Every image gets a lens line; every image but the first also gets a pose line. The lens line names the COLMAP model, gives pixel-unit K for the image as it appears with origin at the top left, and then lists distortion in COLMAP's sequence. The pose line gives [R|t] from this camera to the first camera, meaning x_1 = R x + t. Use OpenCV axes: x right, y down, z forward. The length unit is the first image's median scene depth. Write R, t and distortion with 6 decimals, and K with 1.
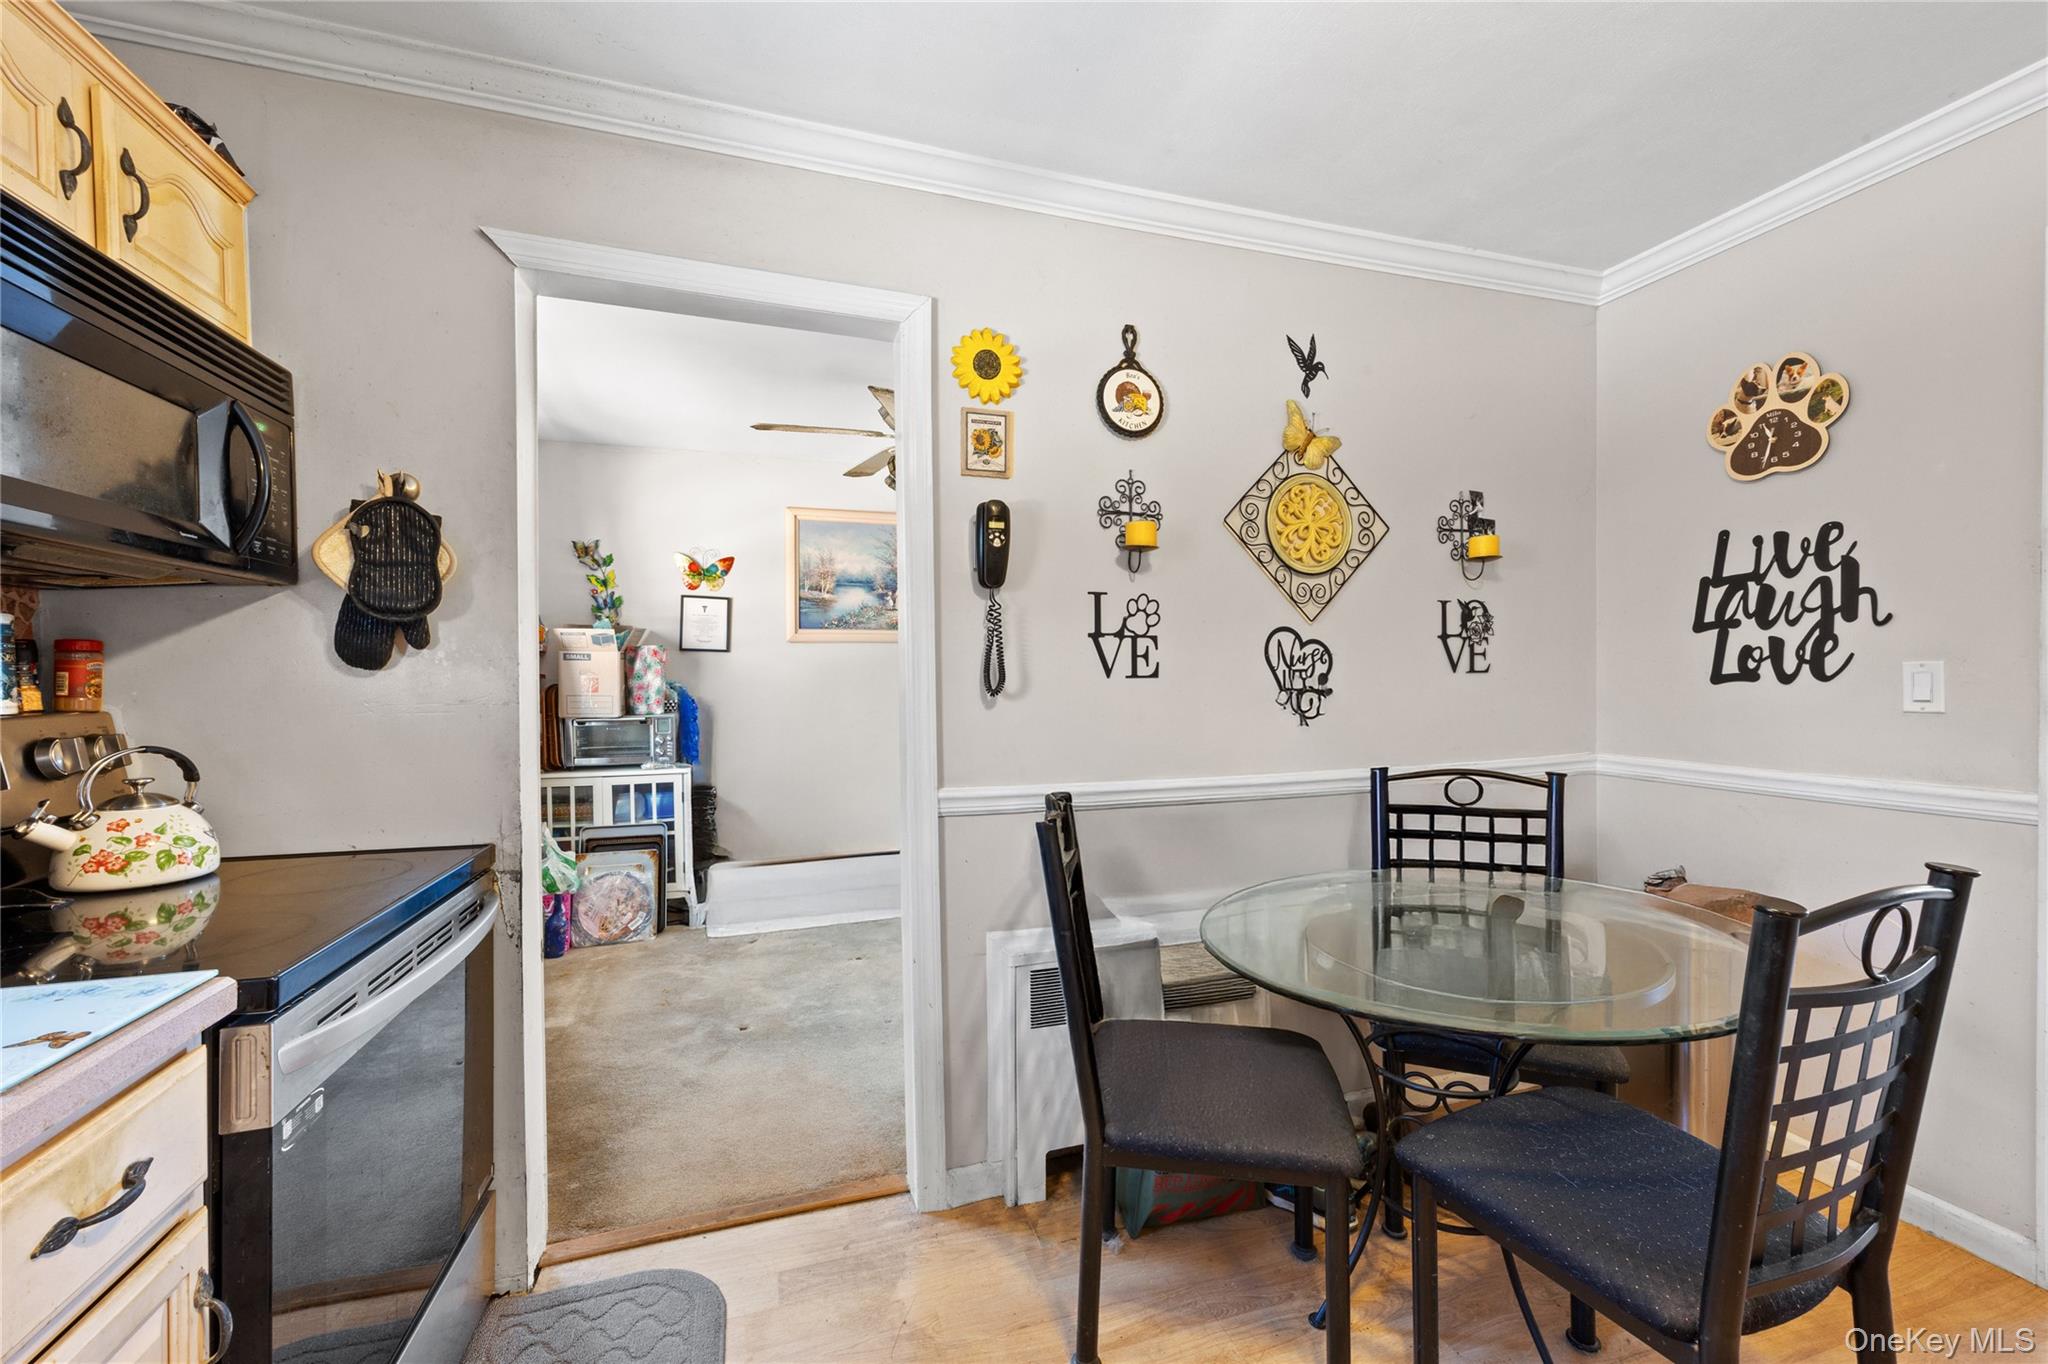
lens RADIAL K [[823.9, 0, 1035.1], [0, 823.9, 683.0], [0, 0, 1]] dist [0.002993, -0.001038]
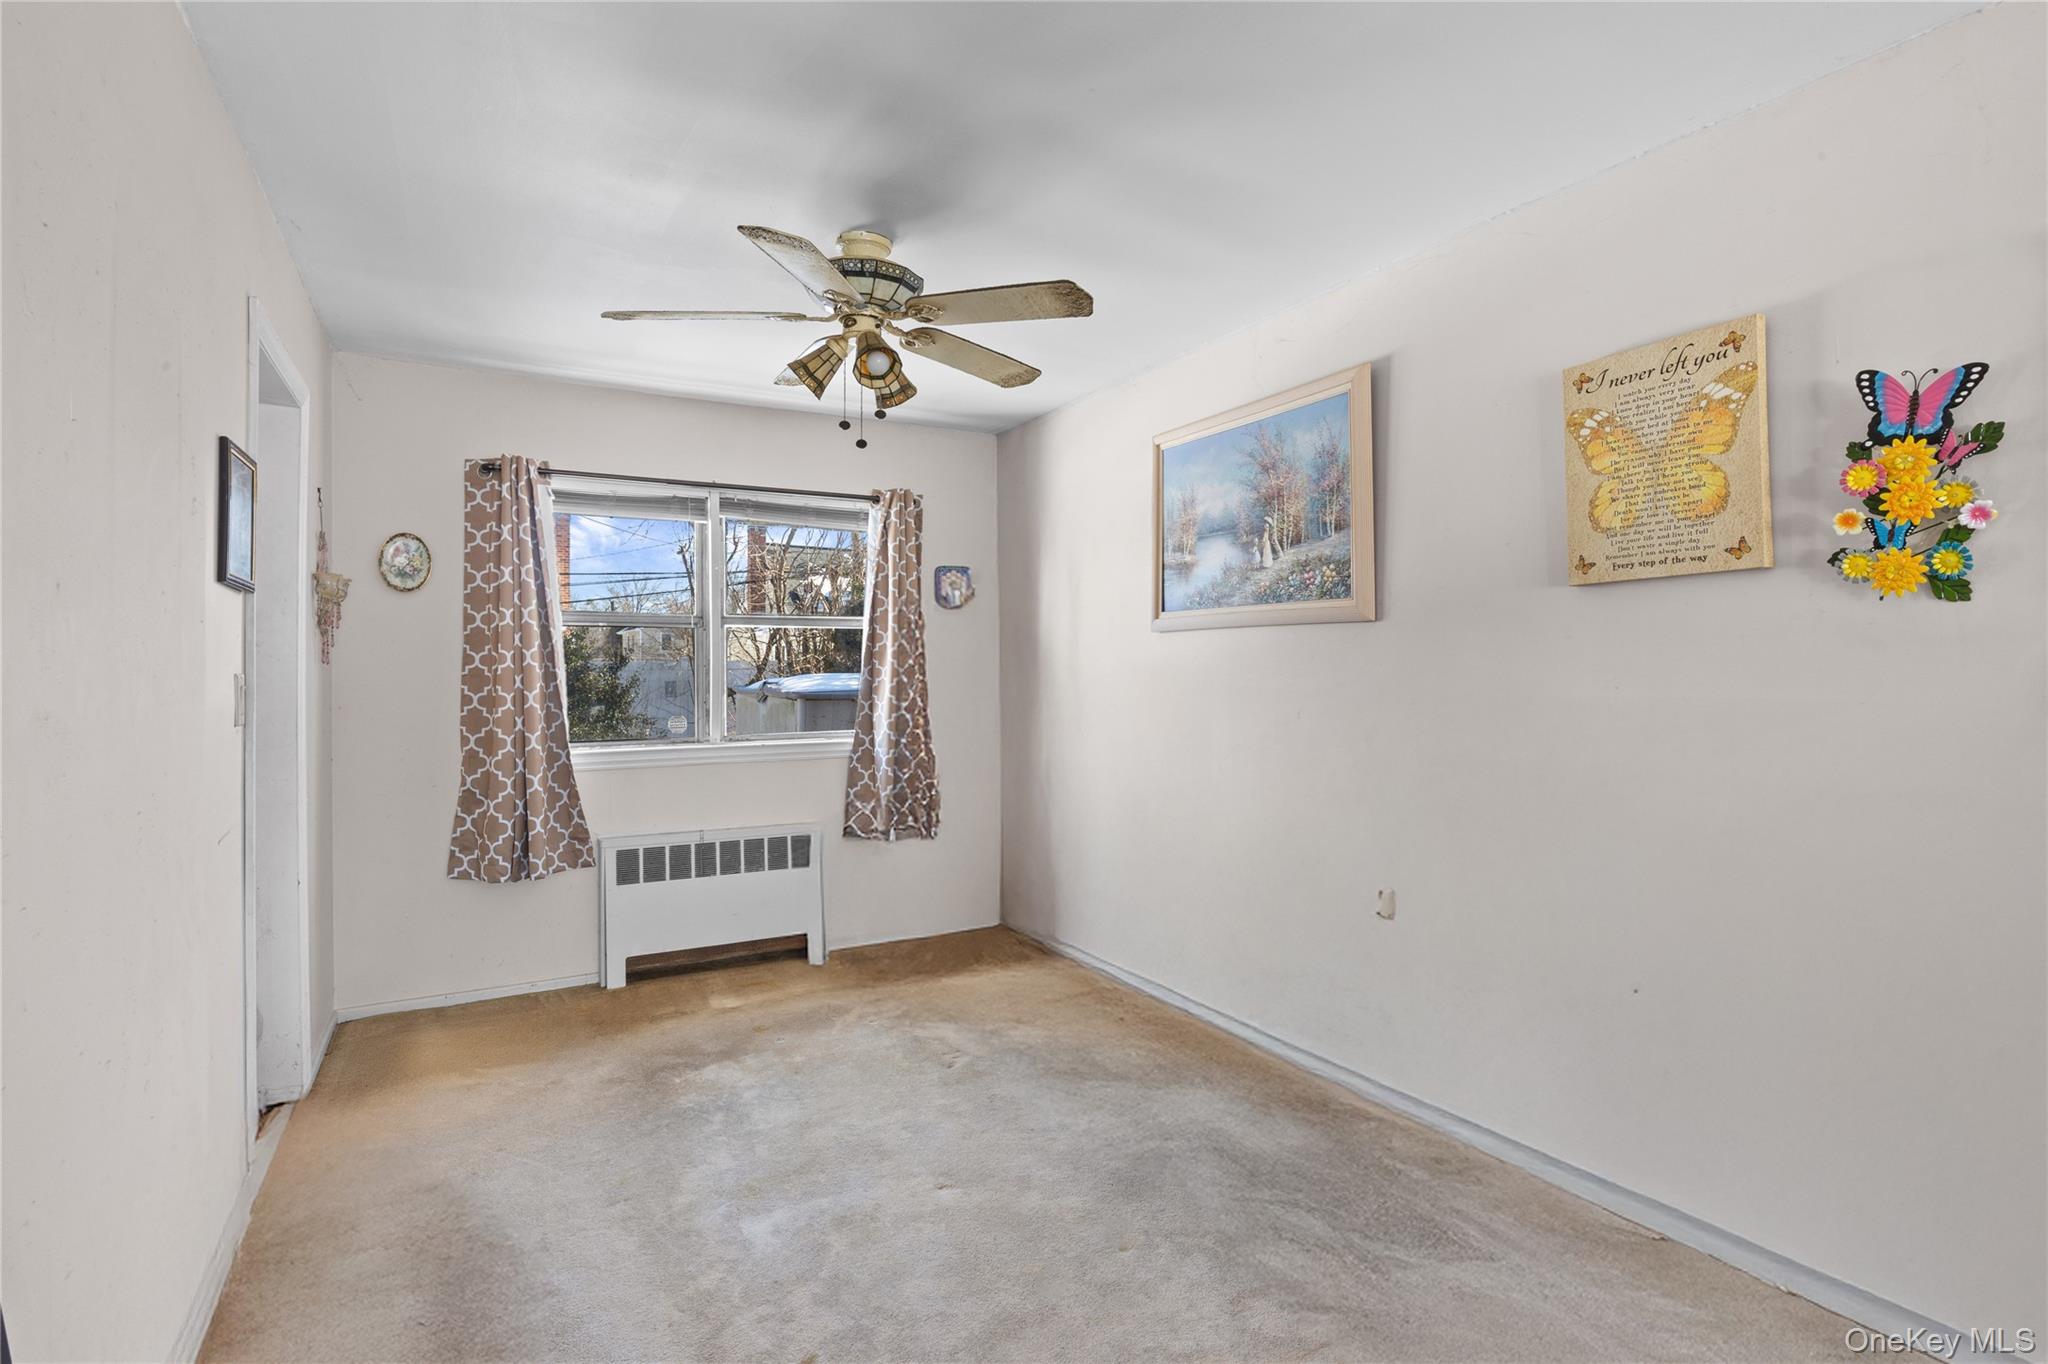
lens RADIAL K [[996.2, 0, 1018.5], [0, 996.2, 685.8], [0, 0, 1]] dist [-0.004664, -0.000008]
pose [[0.181857, 0.024256, -0.983026, 0.484677], [-0.013671, 0.999661, 0.022138, -0.022238], [0.983230, 0.009413, 0.182128, 0.731751]]
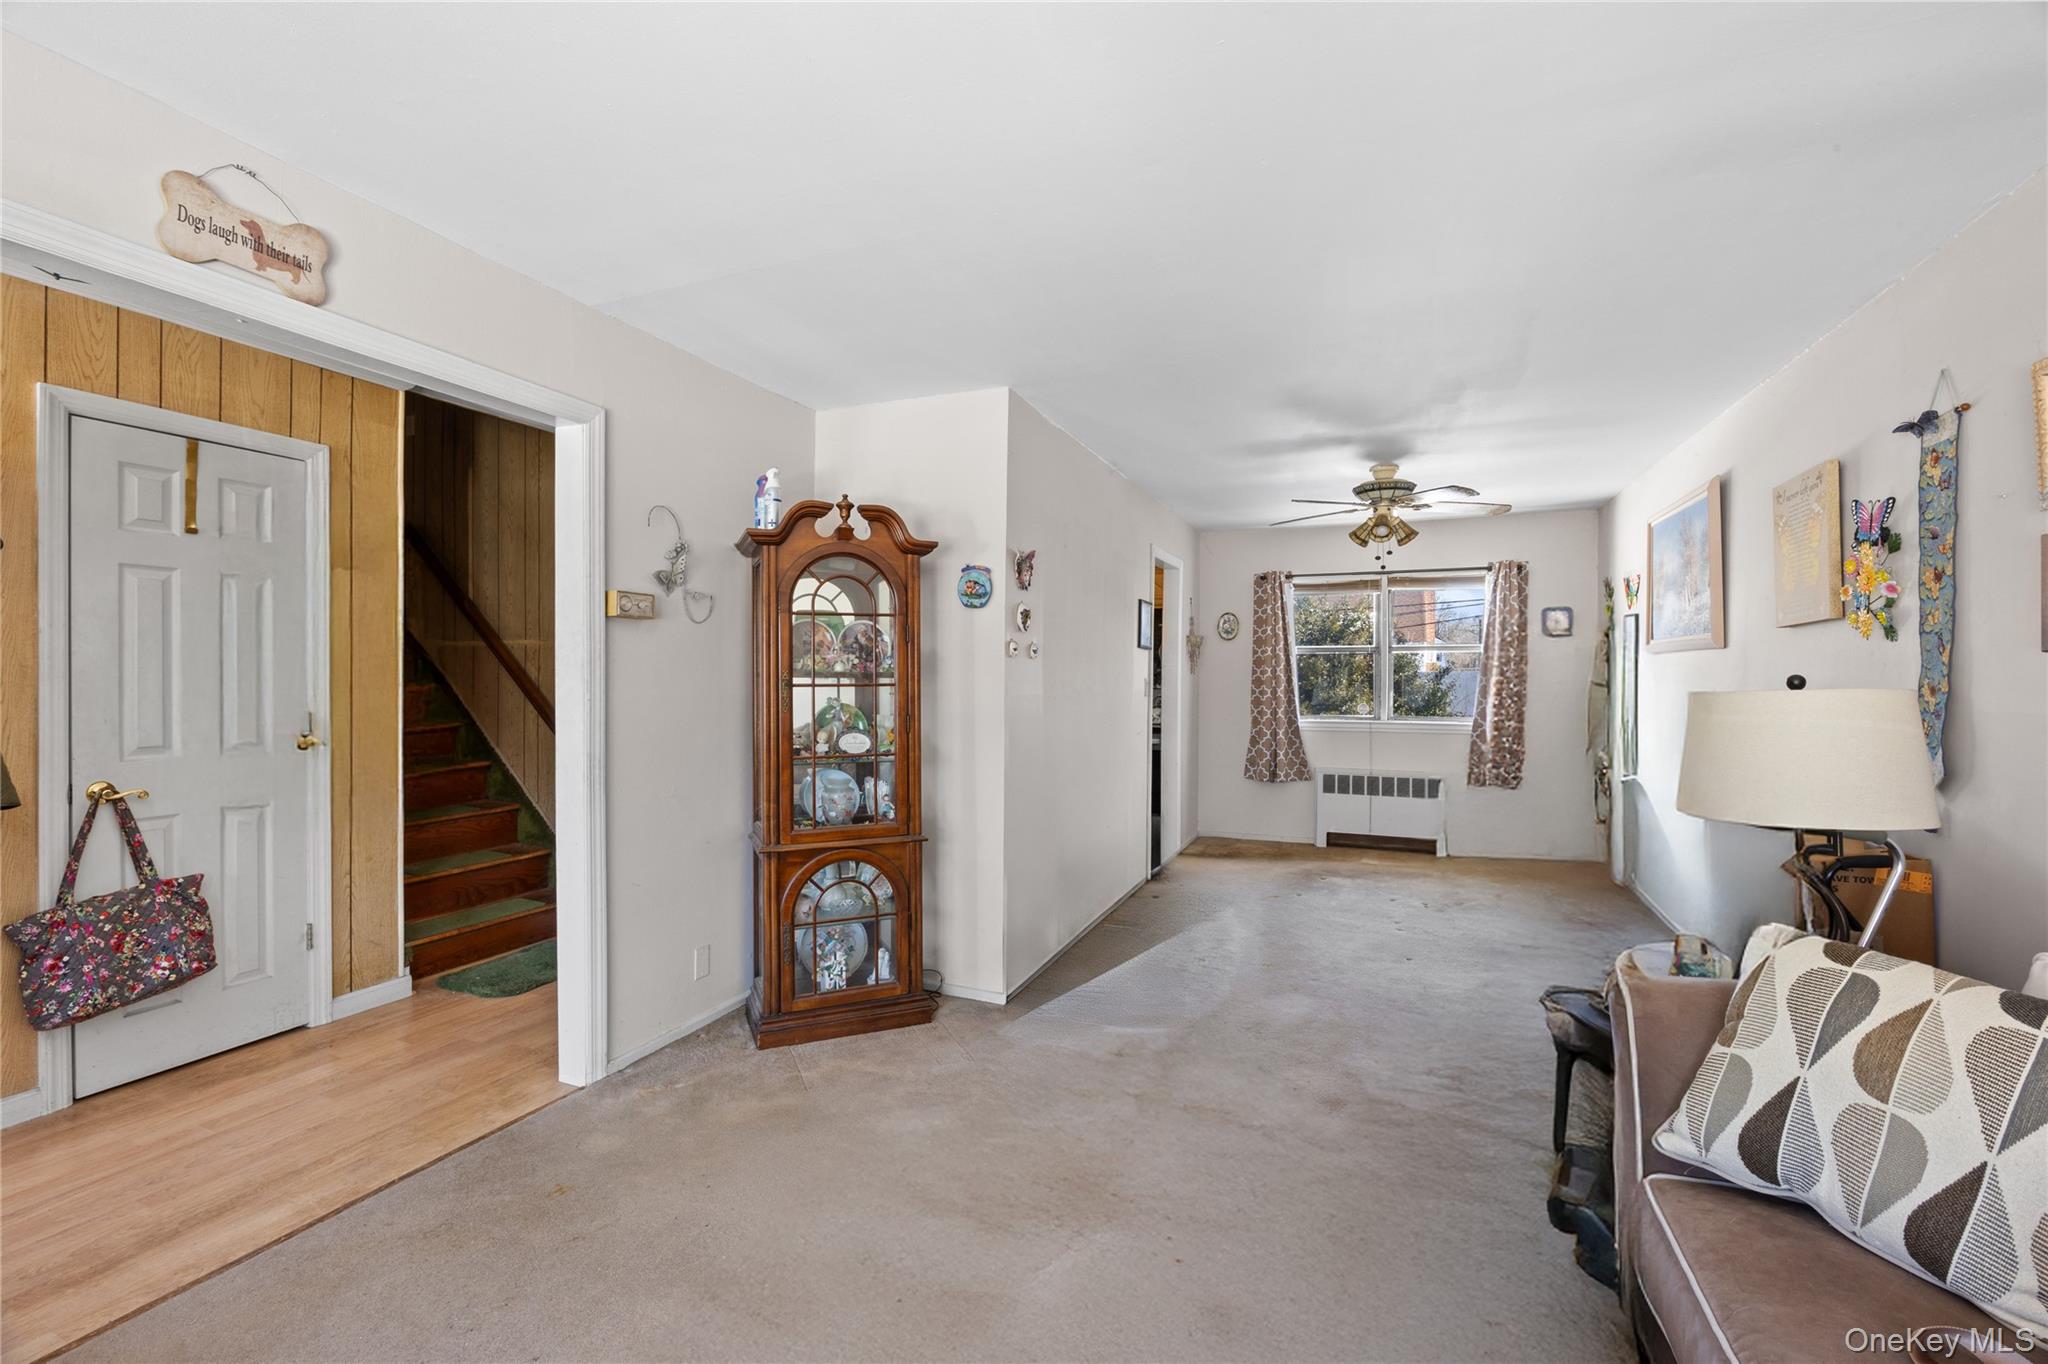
lens RADIAL K [[848.4, 0, 1025.2], [0, 848.4, 678.4], [0, 0, 1]] dist [-0.000380, -0.000320]
pose [[-0.657613, 0.007976, -0.753314, 0.970600], [-0.008588, 0.999800, 0.018083, -0.032296], [0.753307, 0.018361, -0.657412, 1.118959]]
